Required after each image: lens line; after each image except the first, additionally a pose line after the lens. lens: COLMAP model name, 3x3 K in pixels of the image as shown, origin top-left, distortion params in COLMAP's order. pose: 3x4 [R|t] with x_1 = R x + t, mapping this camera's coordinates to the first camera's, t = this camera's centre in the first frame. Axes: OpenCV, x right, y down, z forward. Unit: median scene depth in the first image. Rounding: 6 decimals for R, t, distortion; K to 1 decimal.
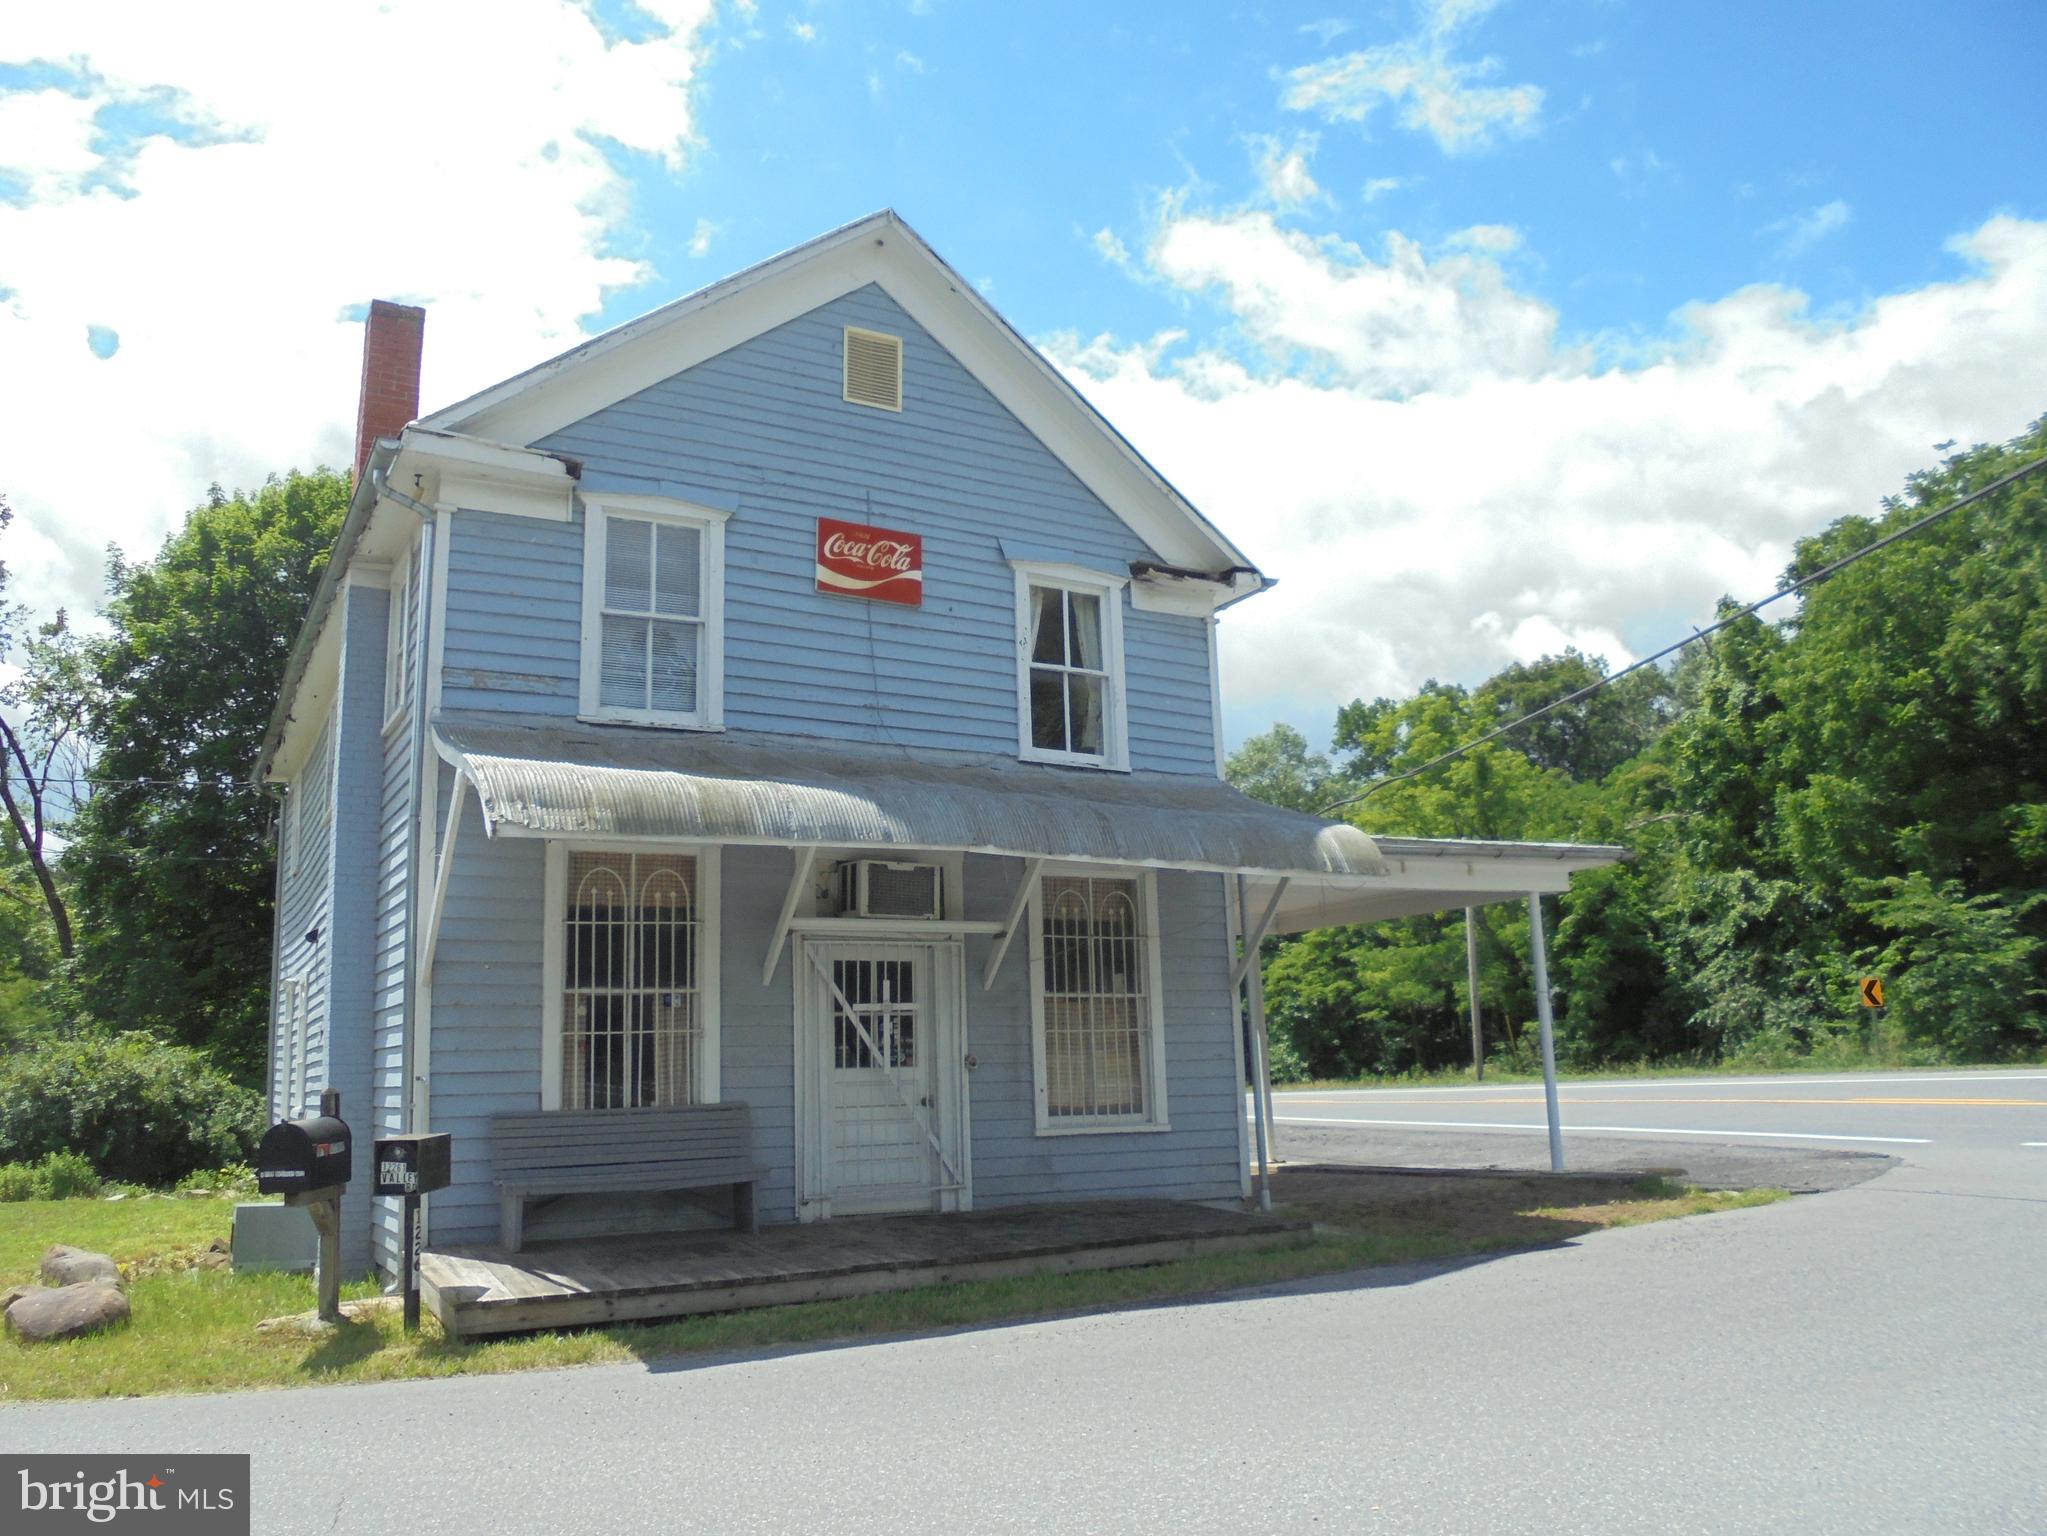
lens RADIAL K [[1559.1, 0, 1012.3], [0, 1559.1, 769.3], [0, 0, 1]] dist [-0.120415, 0.095852]
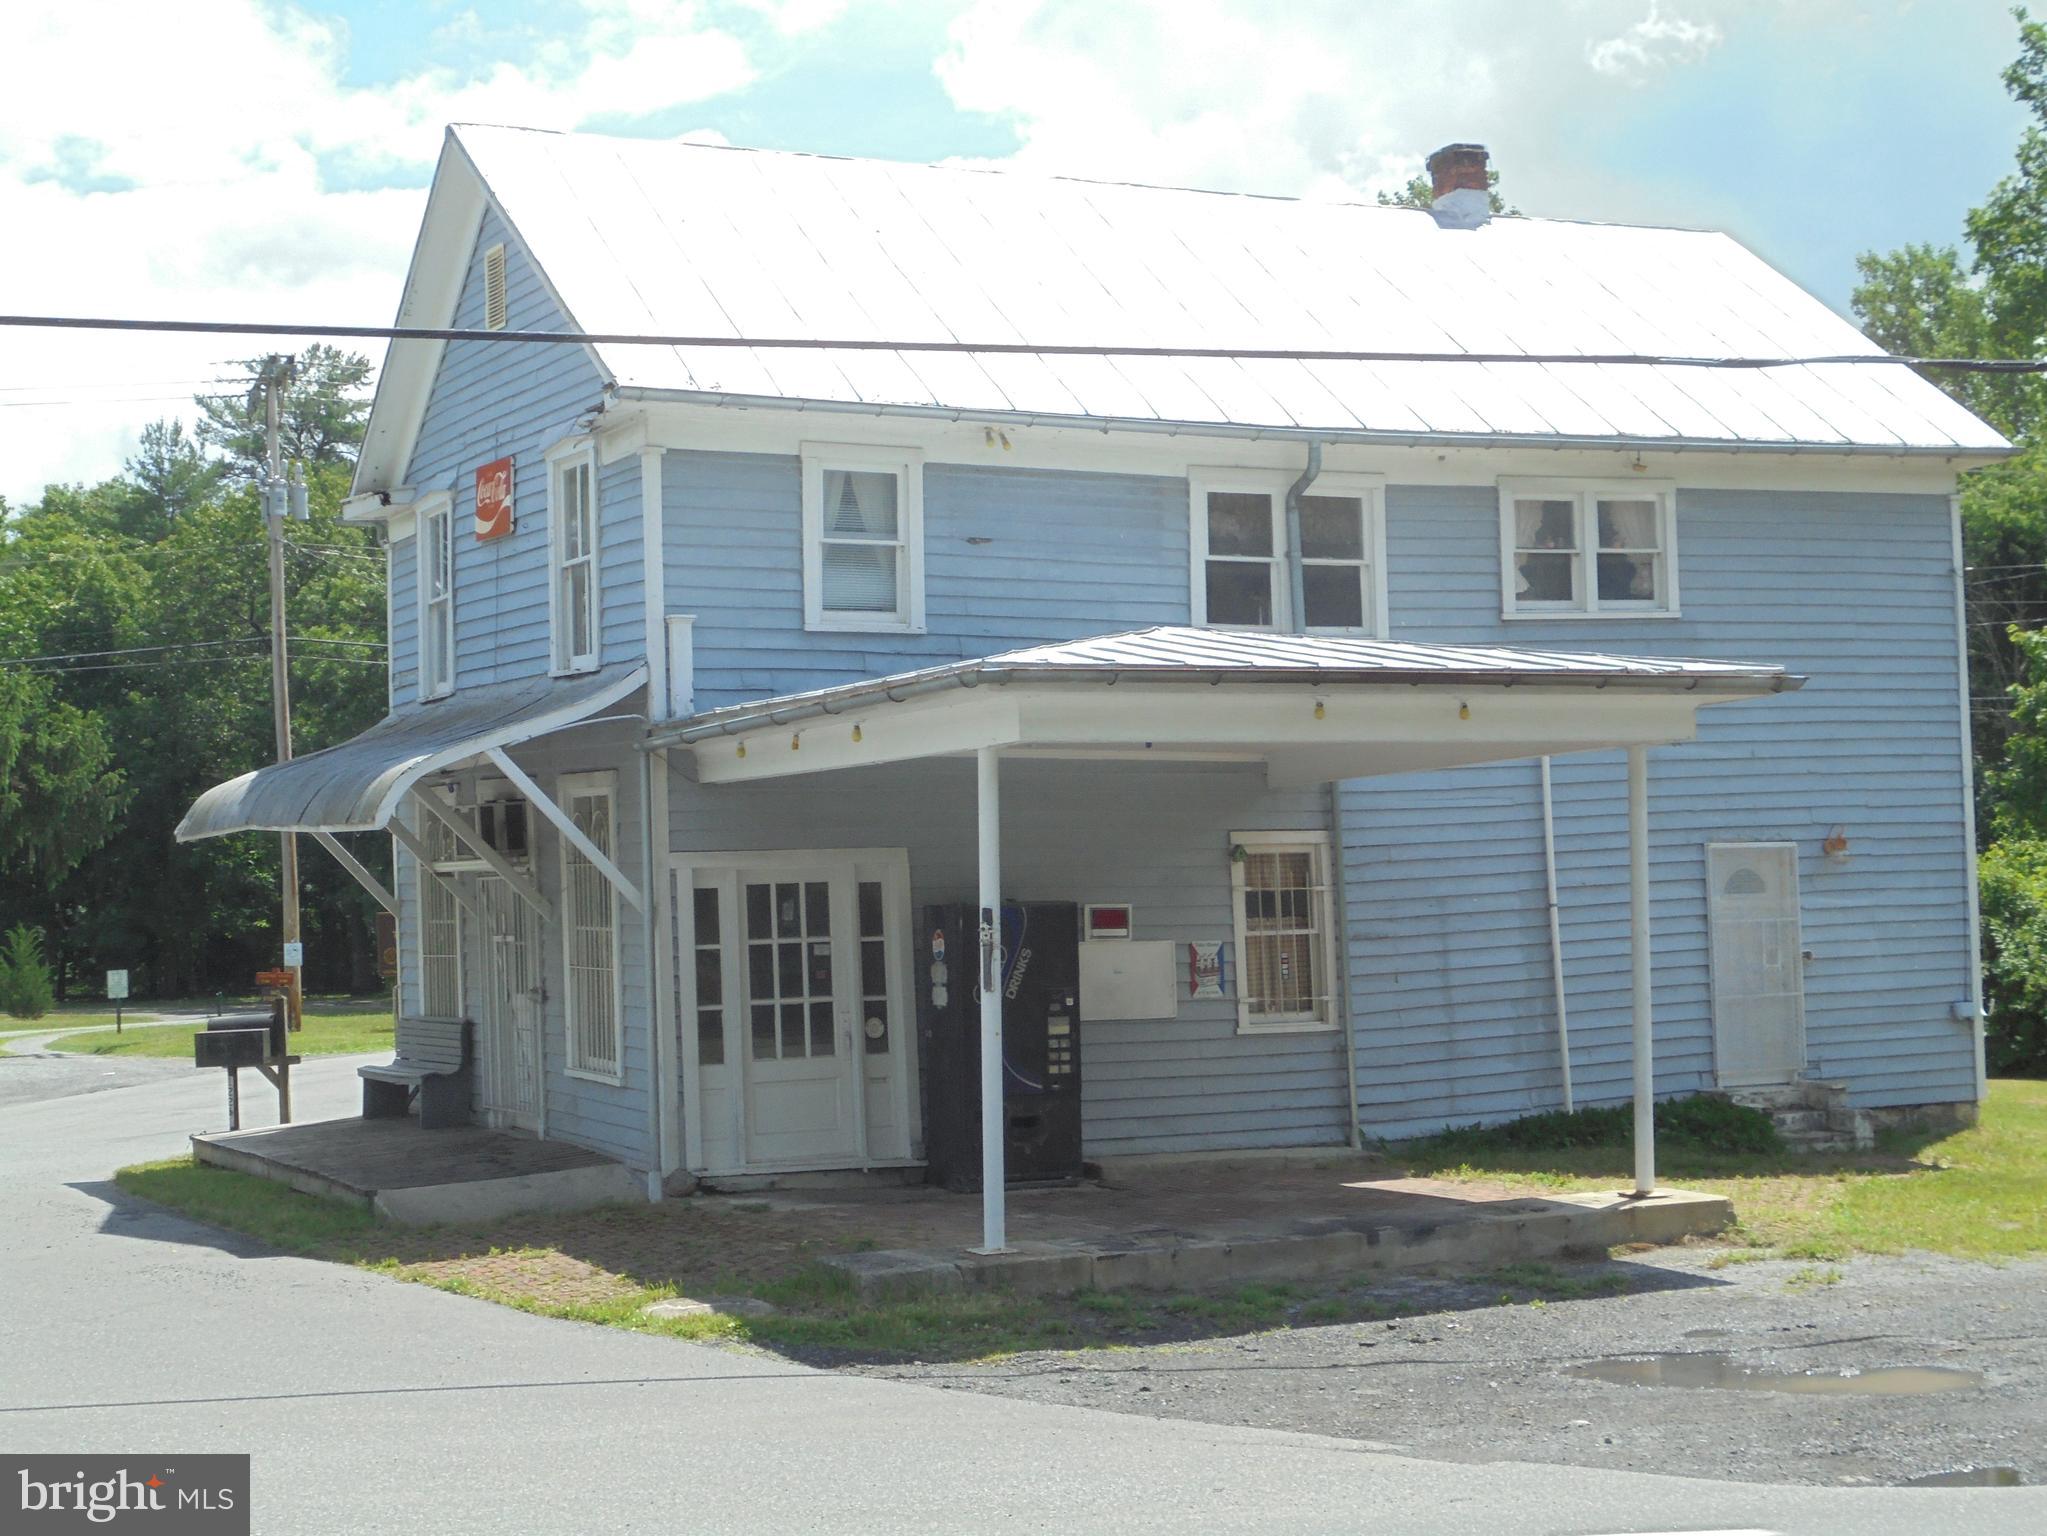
lens RADIAL K [[2993.3, 0, 1023.5], [0, 2993.3, 768.0], [0, 0, 1]] dist [-0.003073, -0.075618]
pose [[-0.042721, -0.005788, -0.999070, 1.819521], [0.217487, 0.975949, -0.014954, 0.138323], [0.975128, -0.217923, -0.040434, 1.376222]]
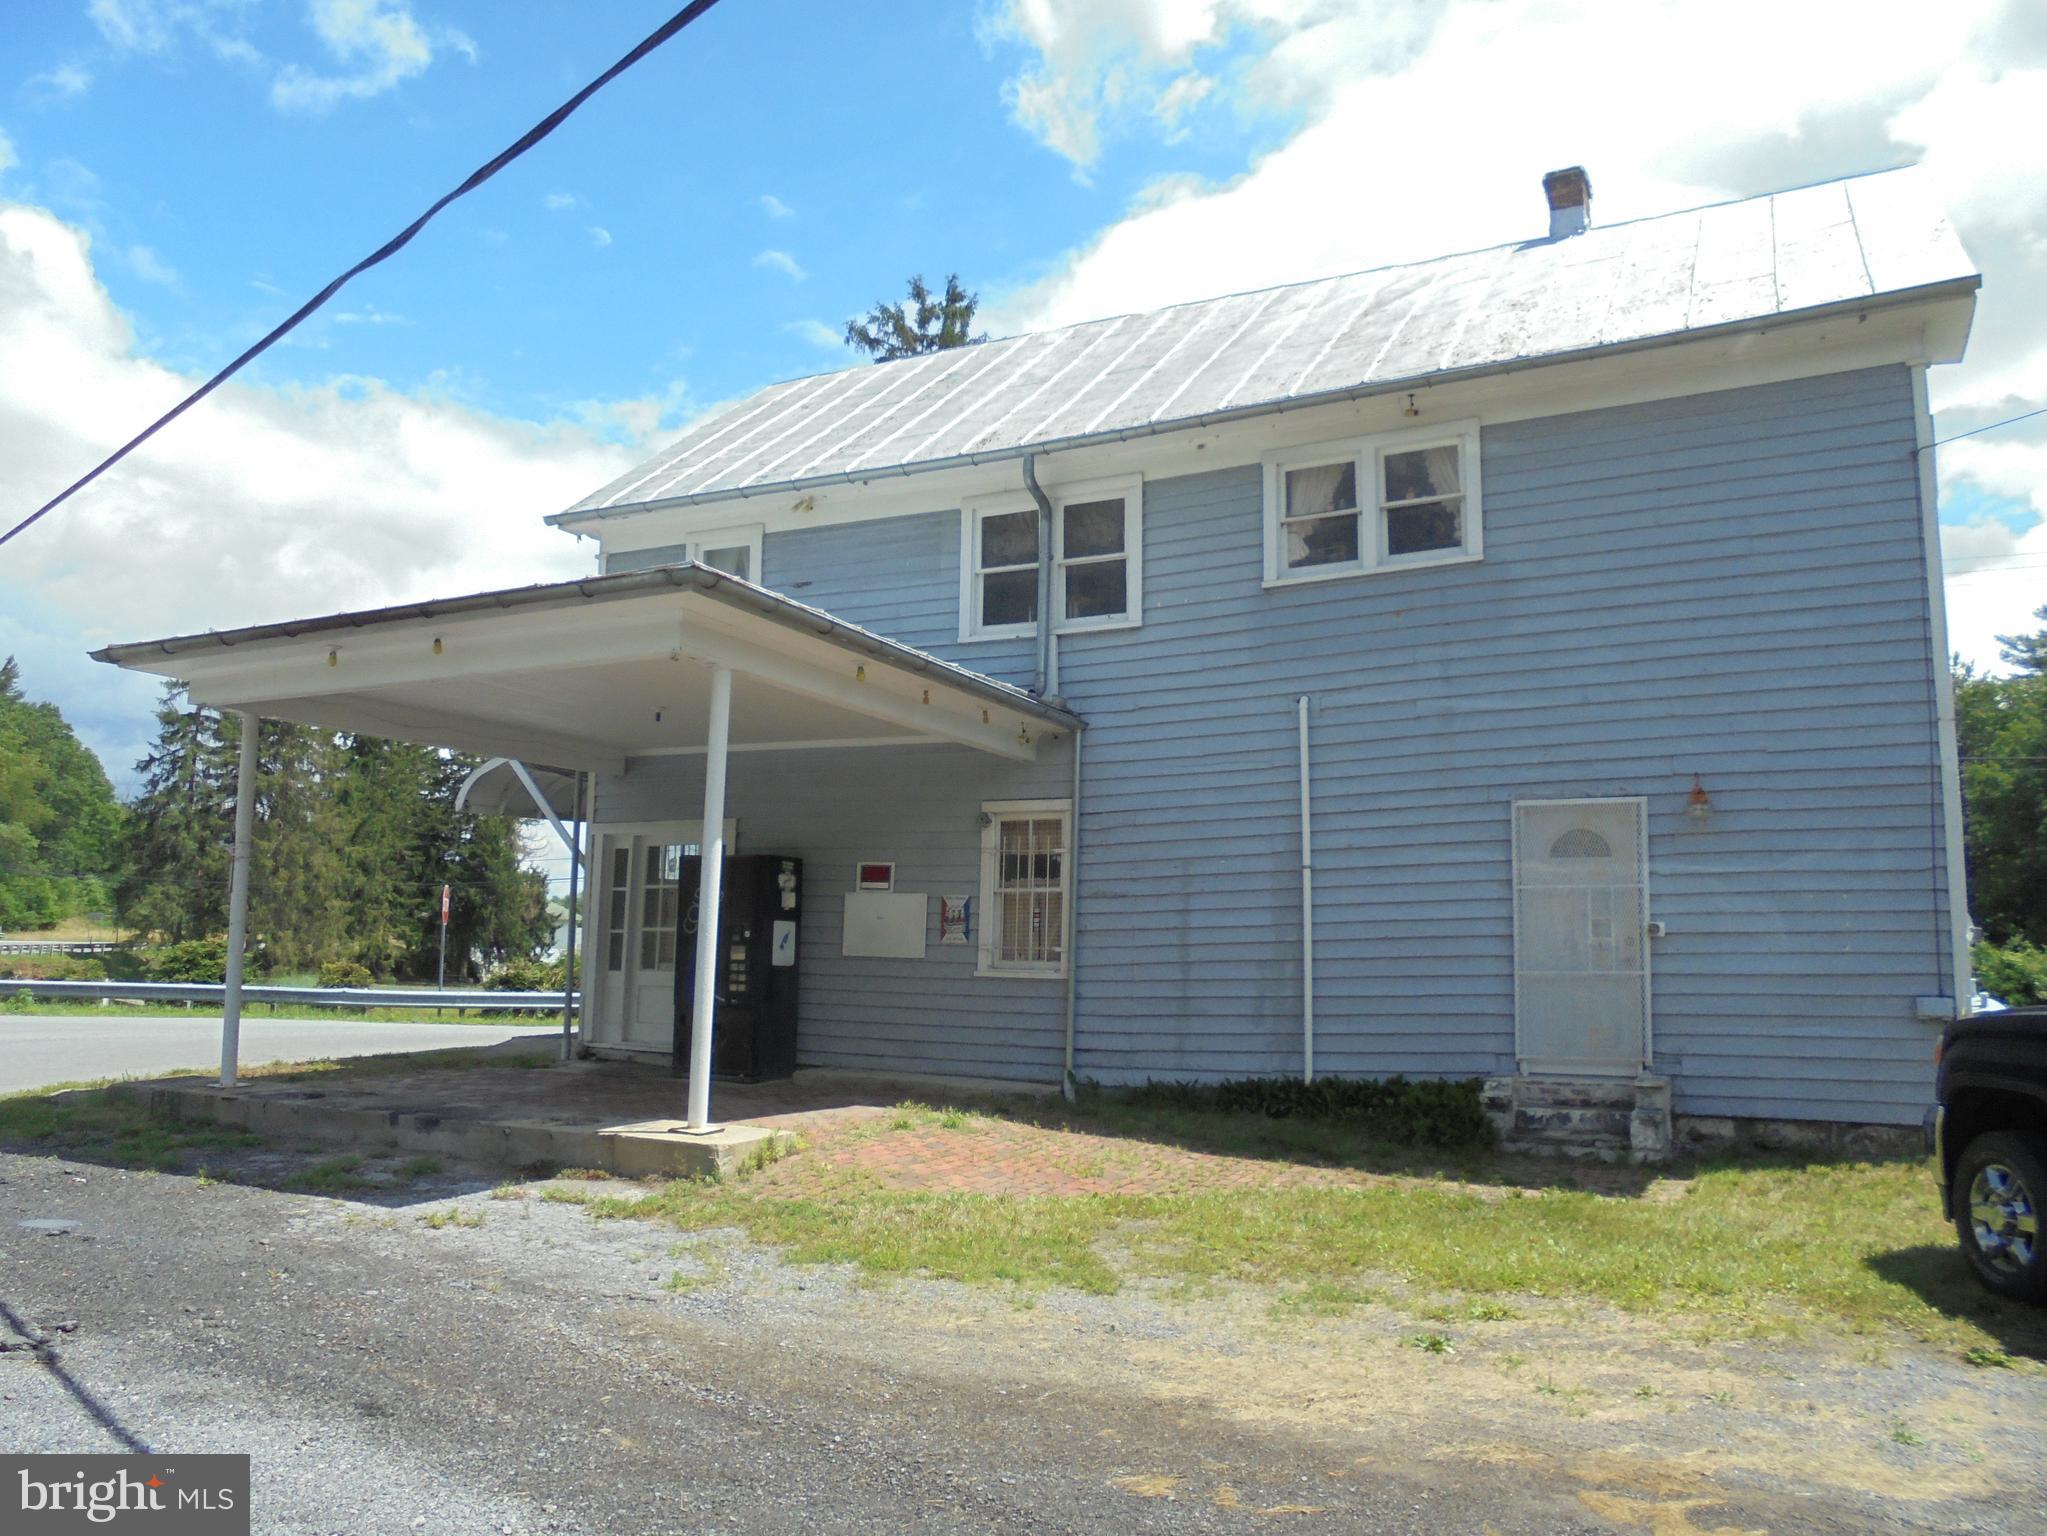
lens RADIAL K [[1553.0, 0, 1023.5], [0, 1553.0, 768.0], [0, 0, 1]] dist [-0.127723, 0.097634]
pose [[-0.838559, -0.040406, -0.543310, 0.546412], [0.120394, 0.958848, -0.257130, 0.443200], [0.531341, -0.281030, -0.799186, 2.326872]]
